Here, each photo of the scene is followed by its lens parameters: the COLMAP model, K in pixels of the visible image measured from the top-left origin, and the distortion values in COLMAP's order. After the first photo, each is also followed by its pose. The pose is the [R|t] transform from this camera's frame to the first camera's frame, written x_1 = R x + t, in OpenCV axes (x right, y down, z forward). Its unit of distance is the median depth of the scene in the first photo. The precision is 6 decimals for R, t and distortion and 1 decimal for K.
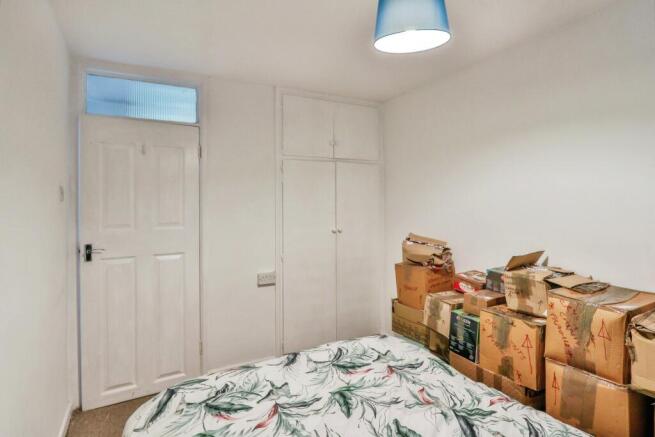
lens RADIAL K [[356.9, 0, 327.5], [0, 356.9, 218.5], [0, 0, 1]] dist [-0.004479, -0.000513]
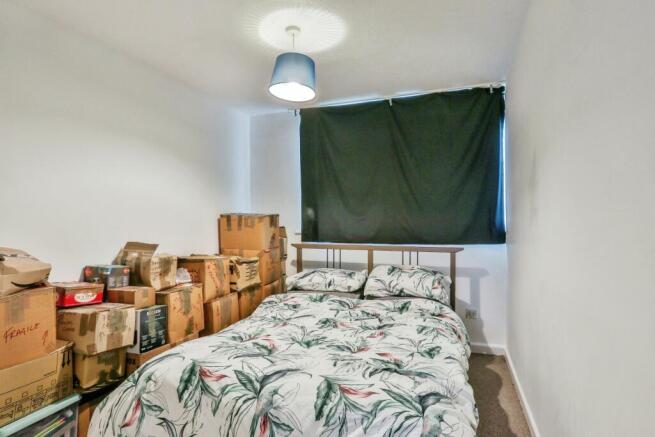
lens RADIAL K [[356.9, 0, 327.5], [0, 356.9, 218.5], [0, 0, 1]] dist [-0.004479, -0.000513]
pose [[-0.683424, 0.018152, 0.729796, -0.721336], [0.027129, 0.999632, 0.000543, 0.032525], [-0.729517, 0.020170, -0.683665, 1.368237]]
